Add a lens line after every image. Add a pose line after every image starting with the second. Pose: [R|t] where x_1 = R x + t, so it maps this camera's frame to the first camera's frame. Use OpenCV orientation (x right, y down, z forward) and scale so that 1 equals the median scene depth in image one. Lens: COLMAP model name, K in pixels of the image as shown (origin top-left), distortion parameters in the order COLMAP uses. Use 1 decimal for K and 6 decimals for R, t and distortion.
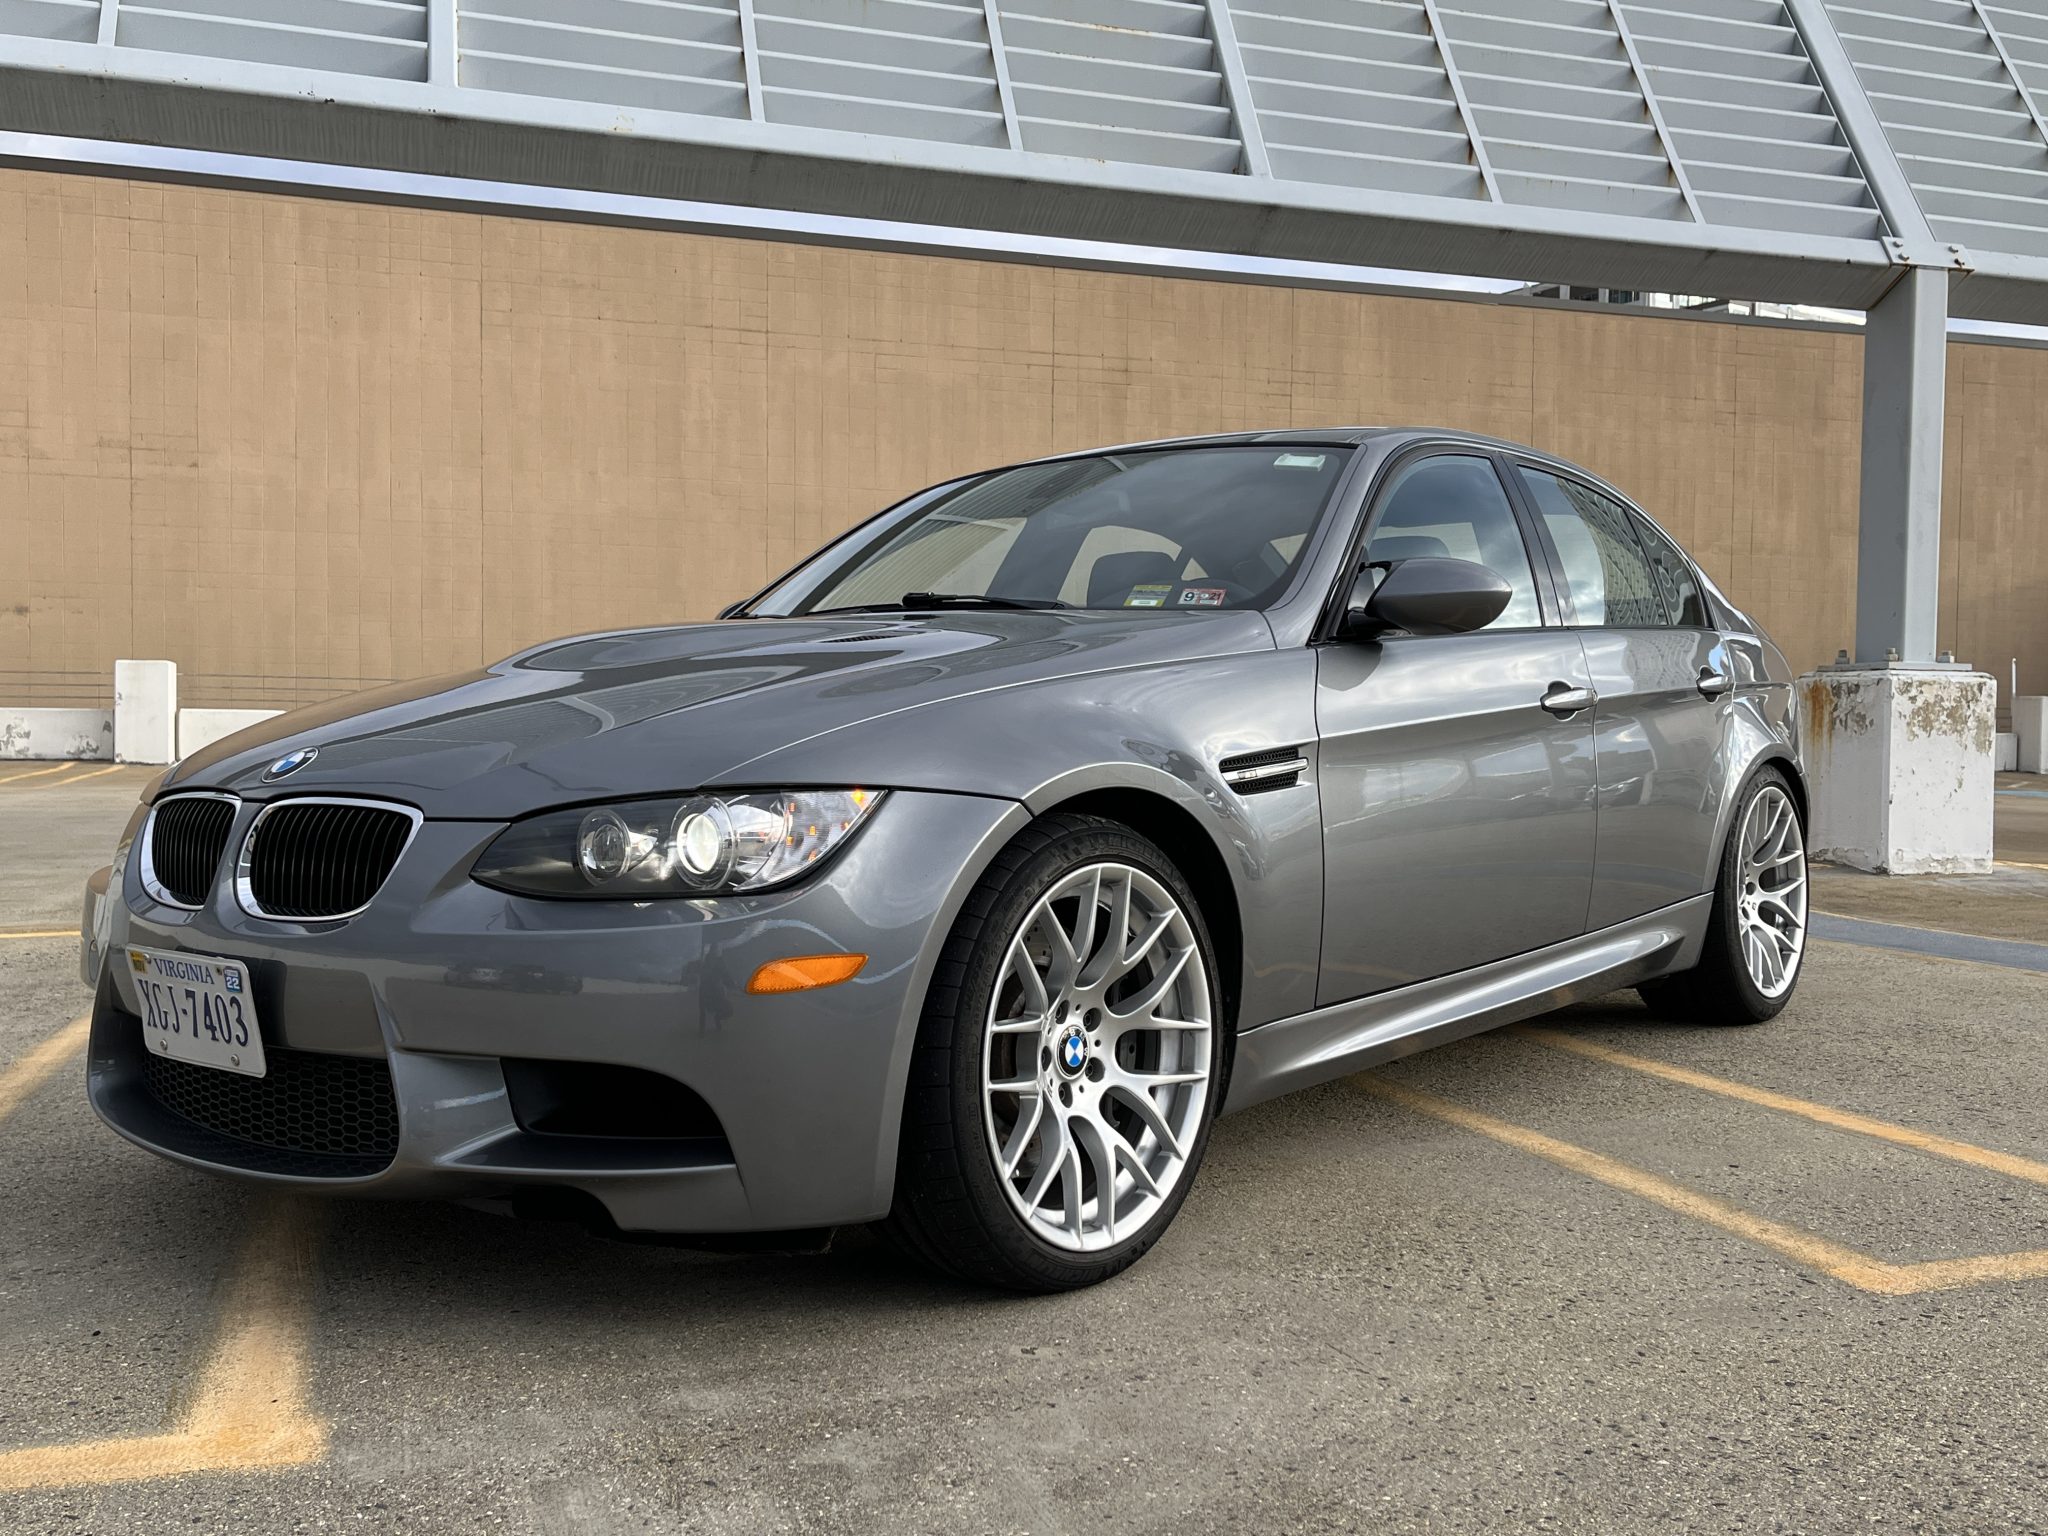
lens RADIAL K [[1888.7, 0, 1026.8], [0, 1888.7, 780.6], [0, 0, 1]] dist [0.034198, 0.000000]
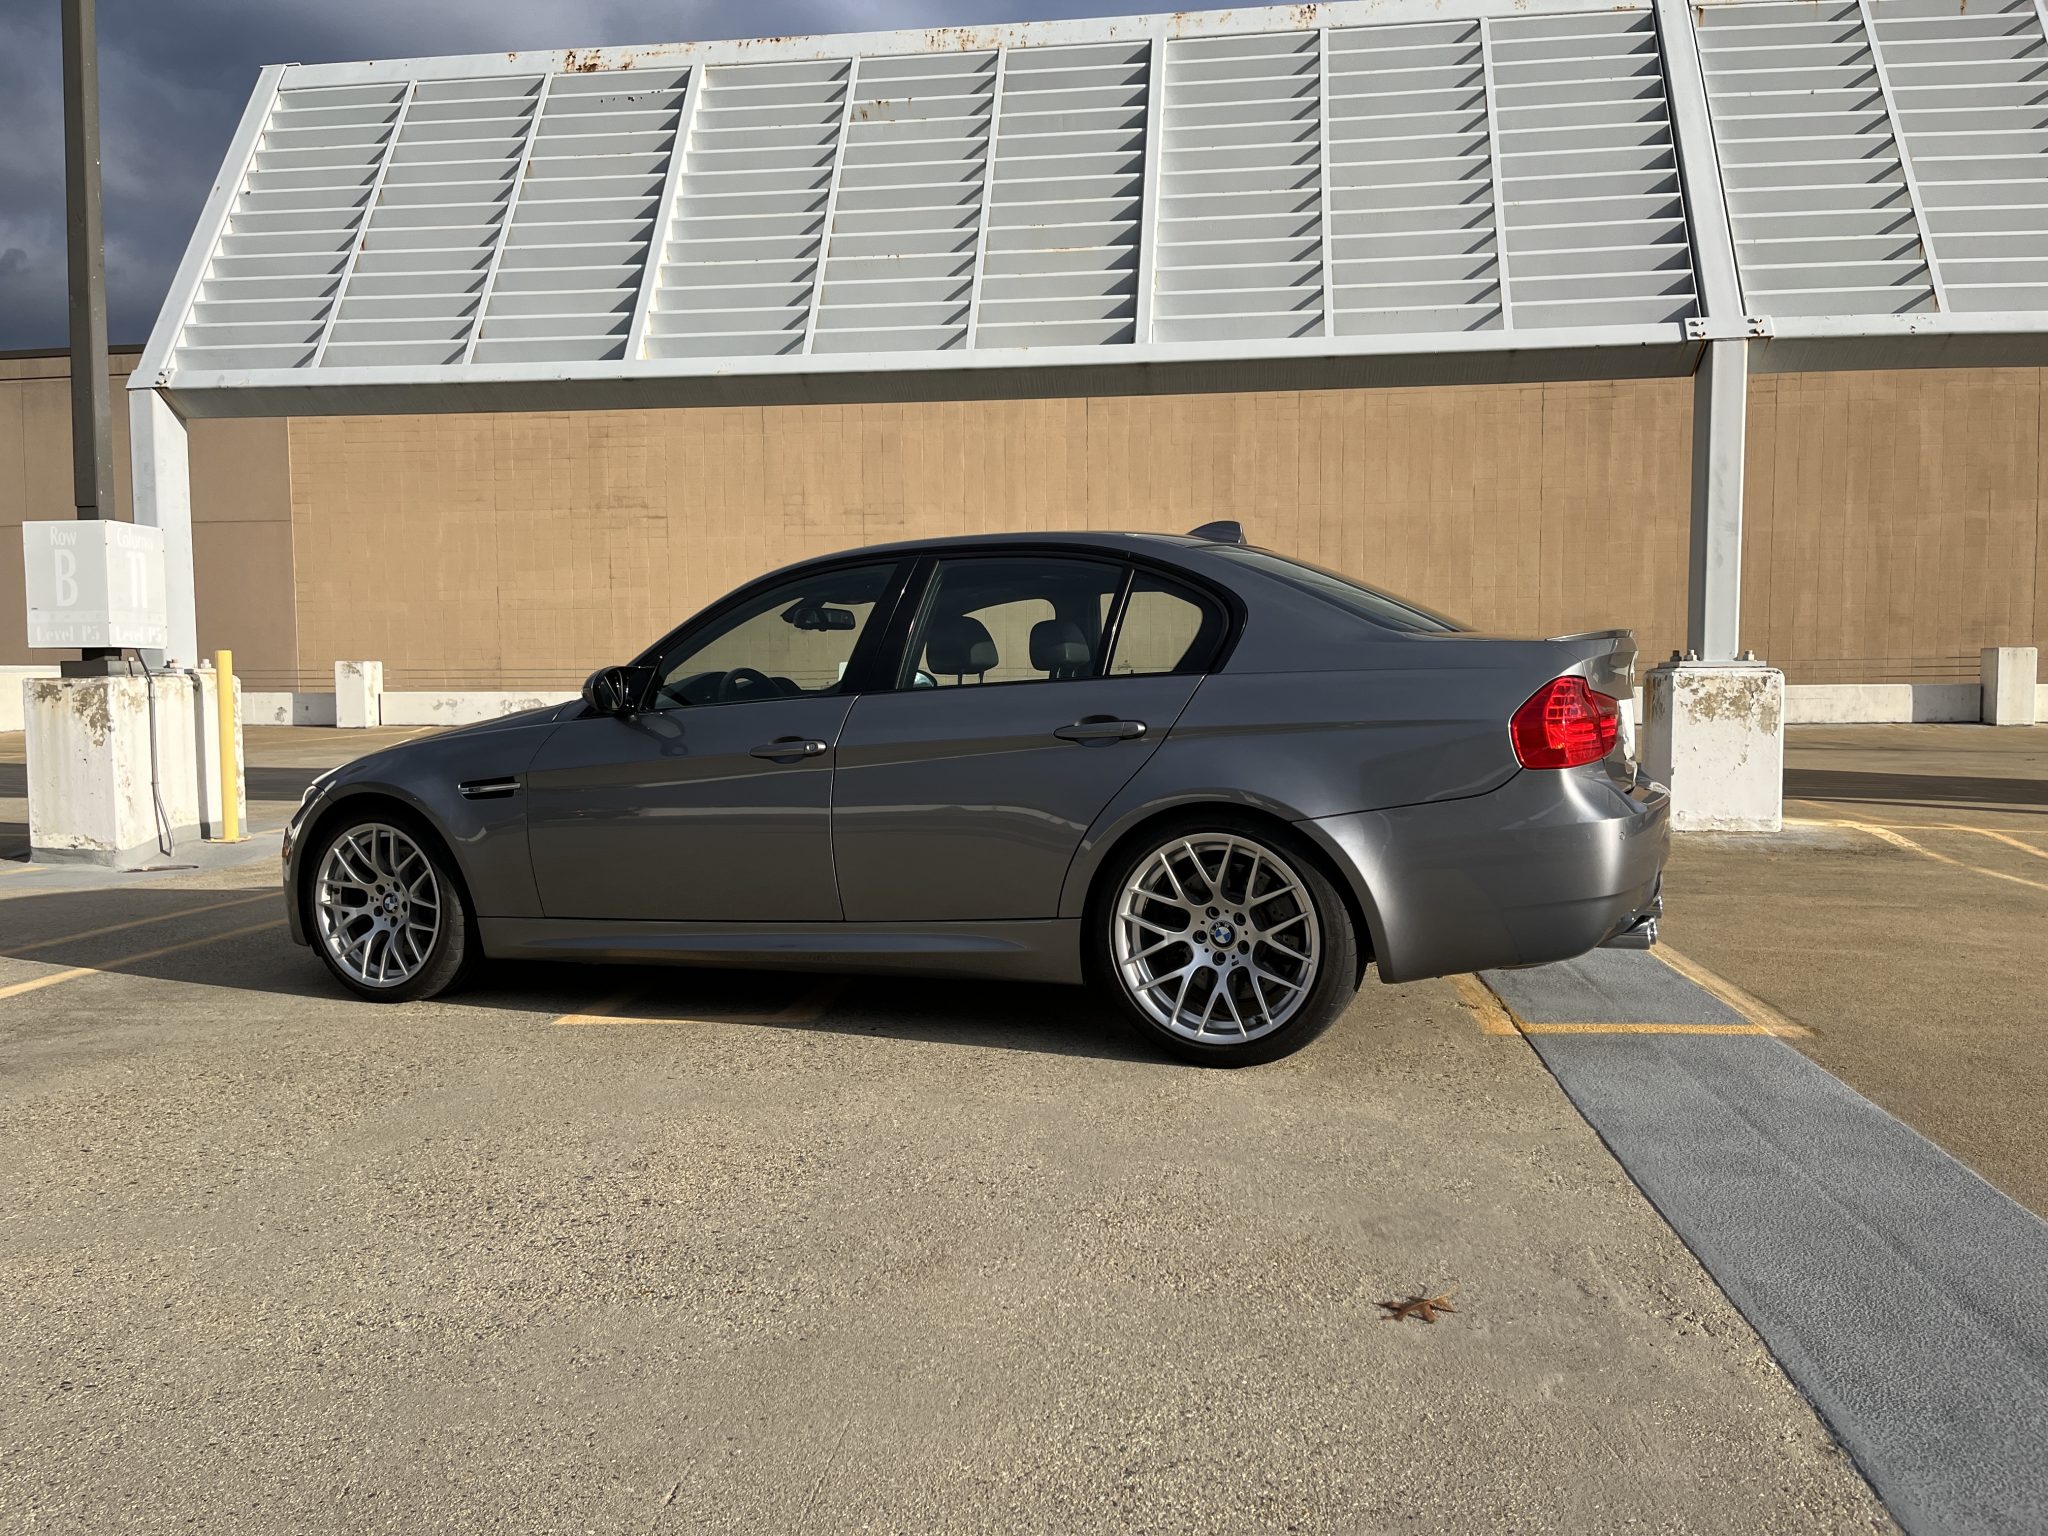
lens RADIAL K [[1525.7, 0, 1035.4], [0, 1525.7, 792.3], [0, 0, 1]] dist [0.043238, -0.037041]
pose [[0.902880, 0.015111, -0.429627, 0.558289], [0.003860, 0.999057, 0.043251, -0.023661], [0.429875, -0.040708, 0.901970, -0.113067]]
